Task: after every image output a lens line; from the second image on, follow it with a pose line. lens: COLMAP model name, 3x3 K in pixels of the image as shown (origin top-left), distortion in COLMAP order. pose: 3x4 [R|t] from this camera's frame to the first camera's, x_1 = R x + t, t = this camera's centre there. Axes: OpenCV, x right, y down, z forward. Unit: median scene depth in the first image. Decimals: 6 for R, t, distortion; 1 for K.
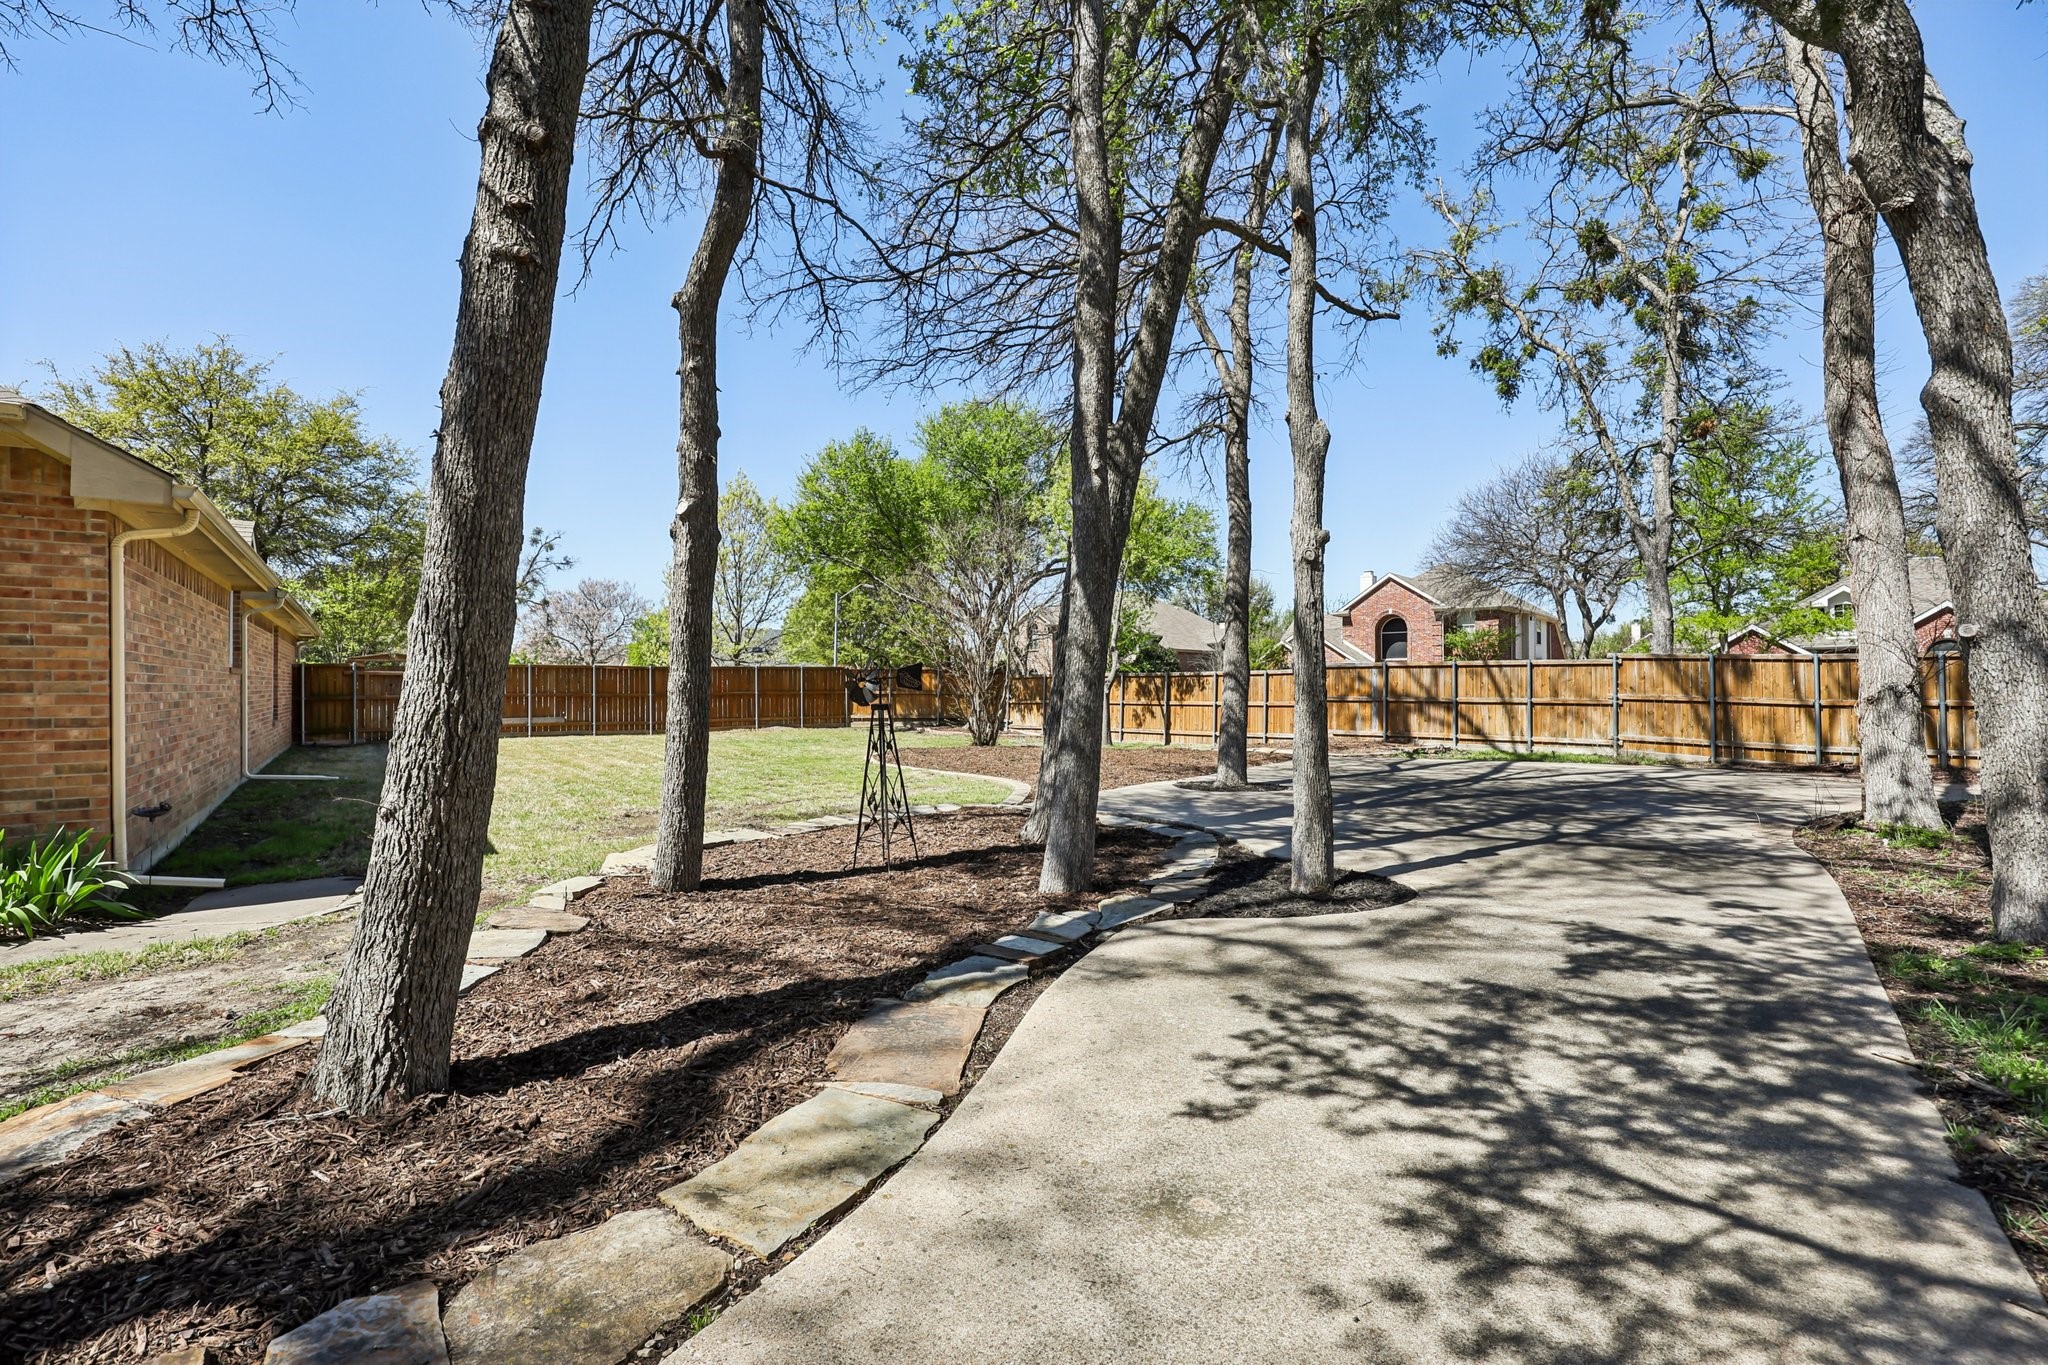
lens RADIAL K [[913.2, 0, 1020.6], [0, 913.2, 715.4], [0, 0, 1]] dist [0.000167, -0.000027]
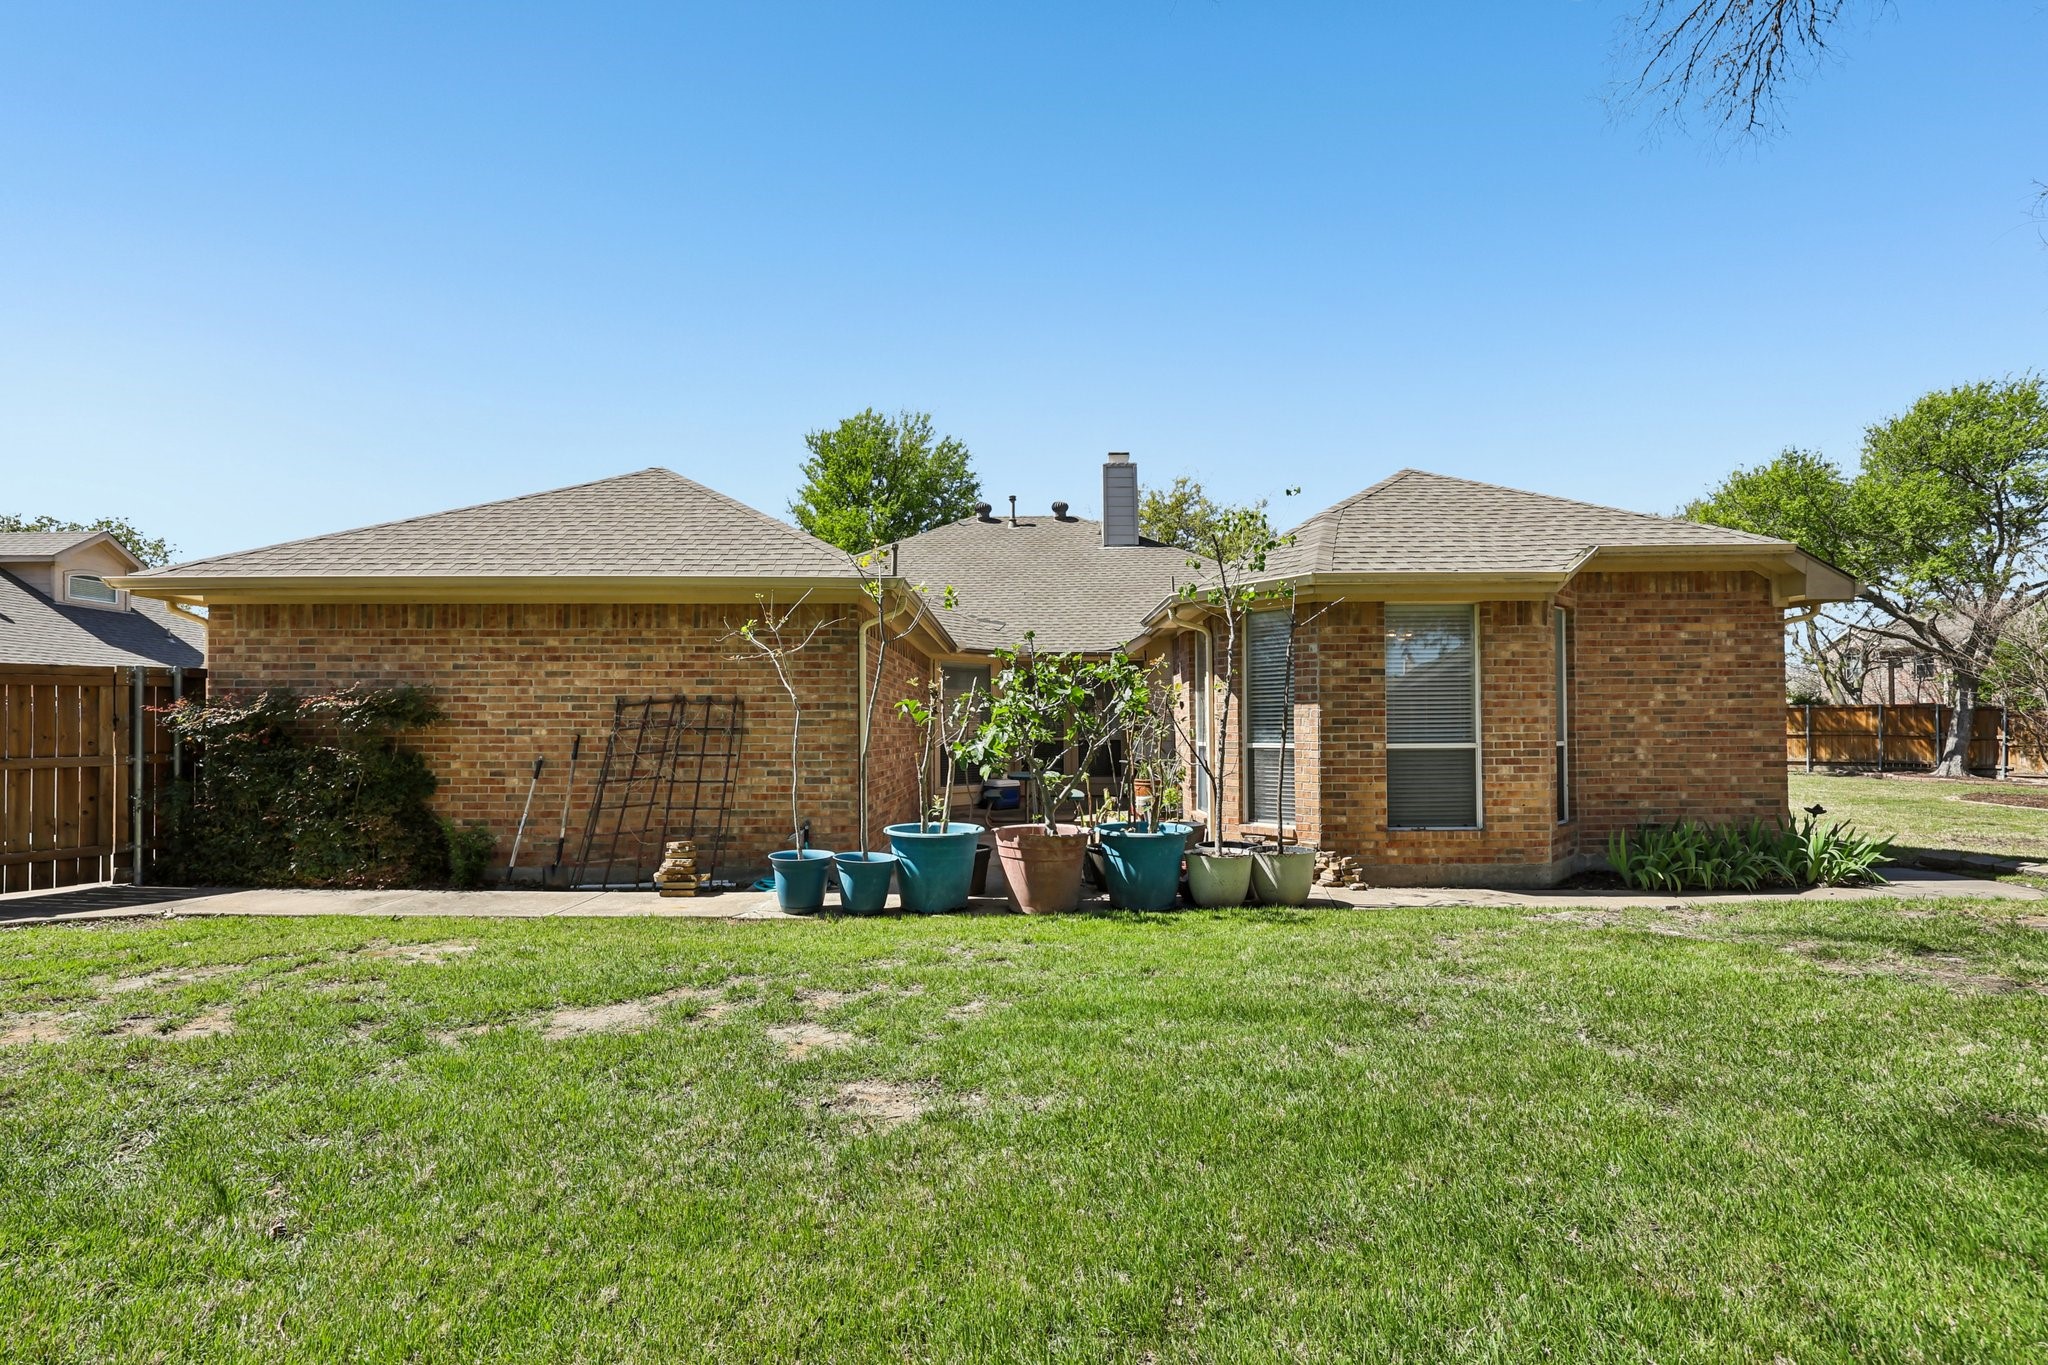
lens RADIAL K [[913.2, 0, 1020.6], [0, 913.2, 715.4], [0, 0, 1]] dist [0.000167, -0.000027]
pose [[0.808755, -0.009860, -0.588062, -1.151966], [-0.017160, 0.999038, -0.040351, 0.035127], [0.587895, 0.042725, 0.807808, -0.948069]]
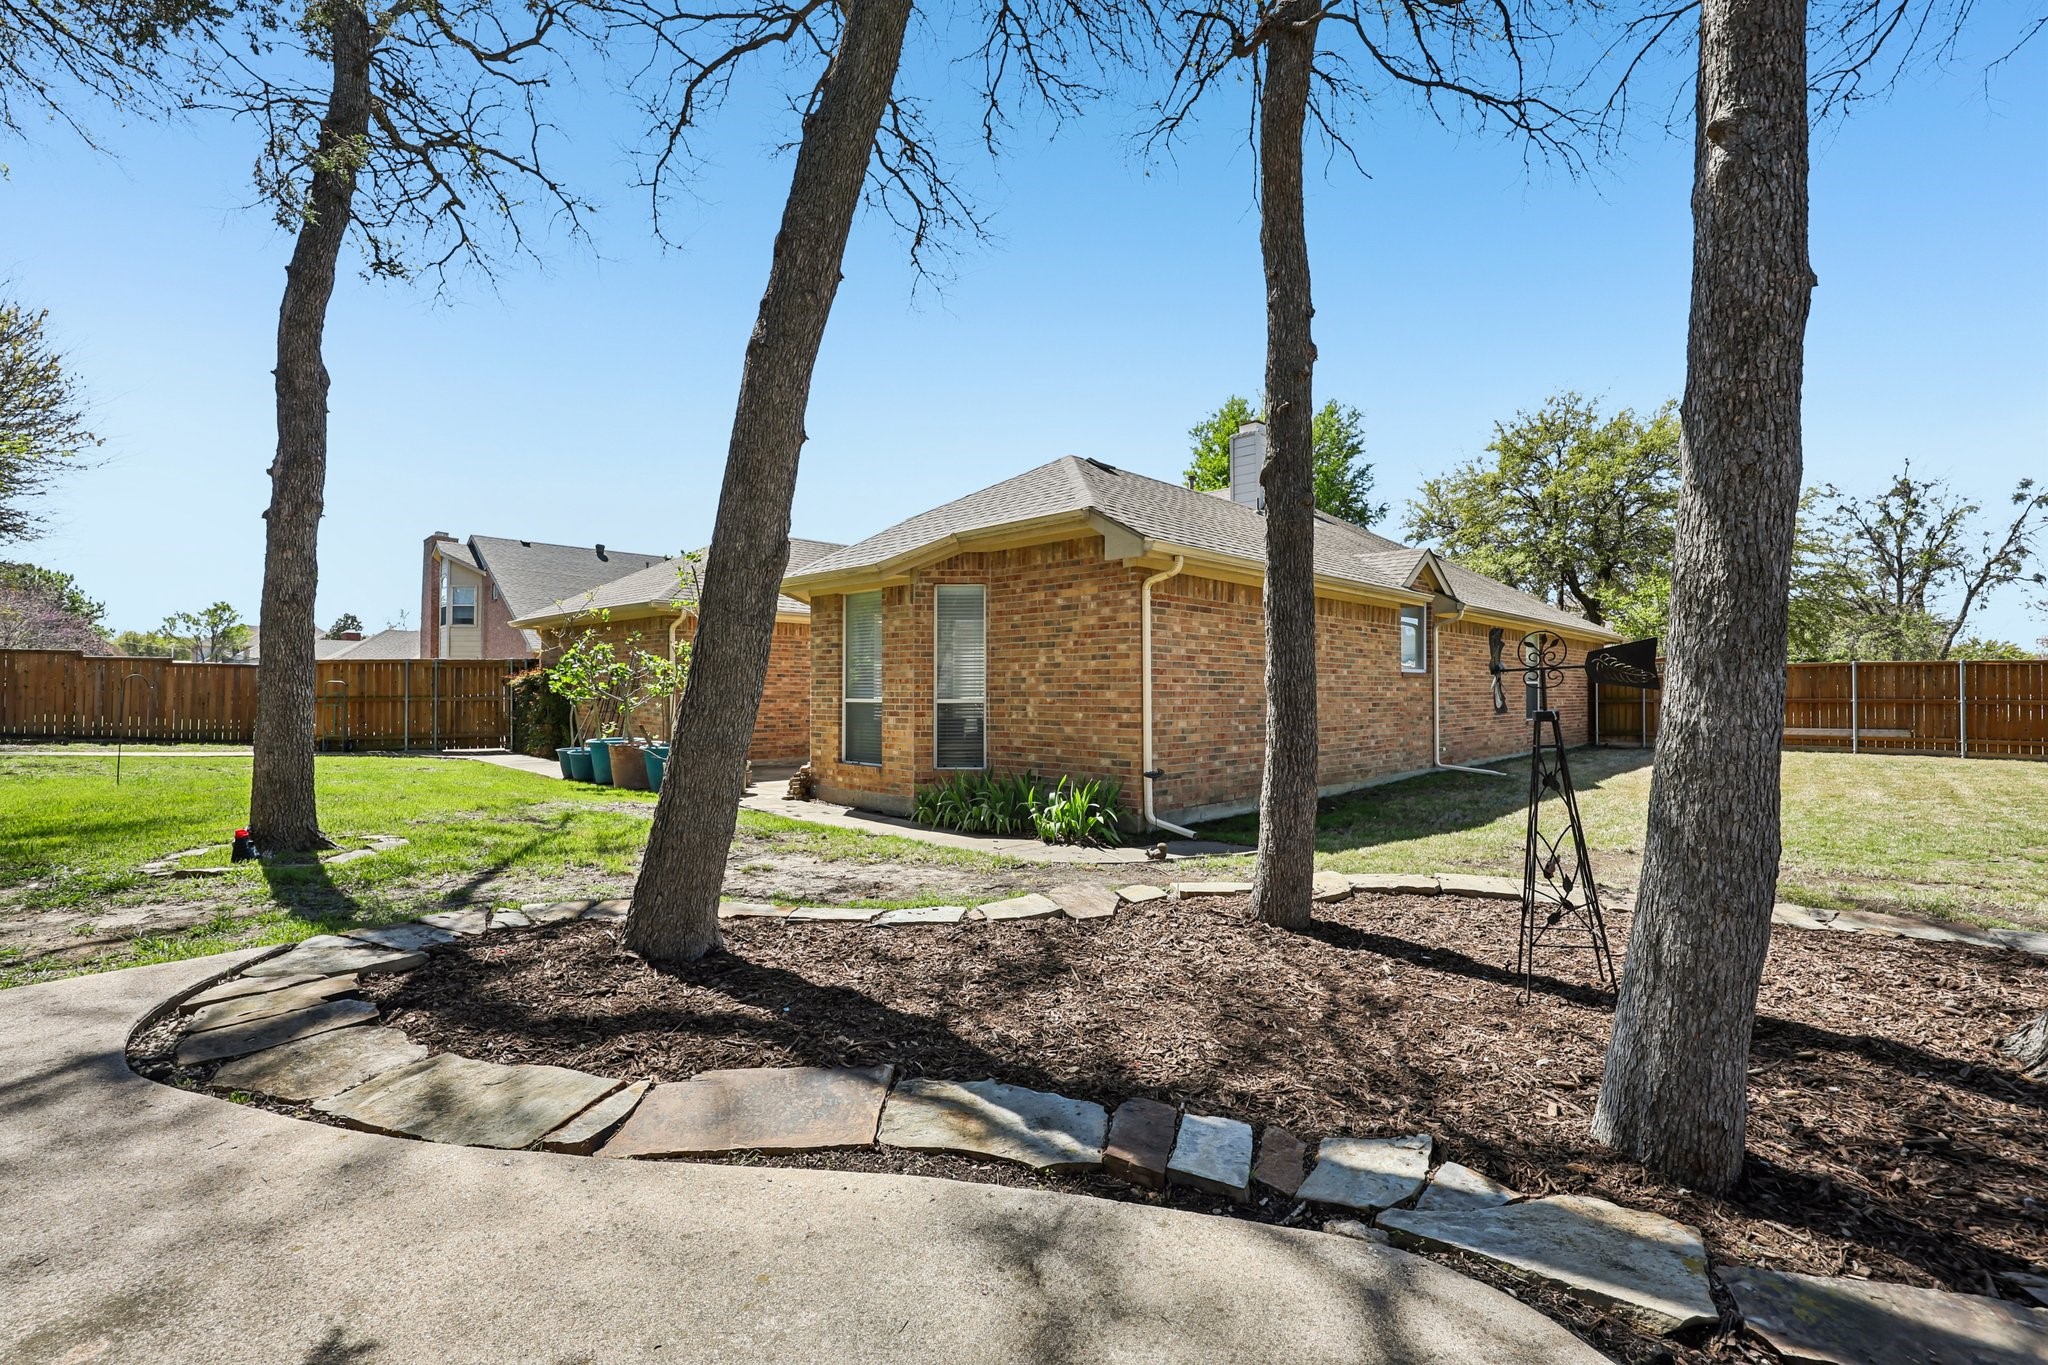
lens RADIAL K [[896.3, 0, 1024.0], [0, 896.3, 682.5], [0, 0, 1]] dist [-0.000485, -0.000034]
pose [[0.174175, -0.004013, -0.984707, 0.387165], [-0.035640, 0.999311, -0.010377, -0.015592], [0.984070, 0.036902, 0.173912, 0.577617]]
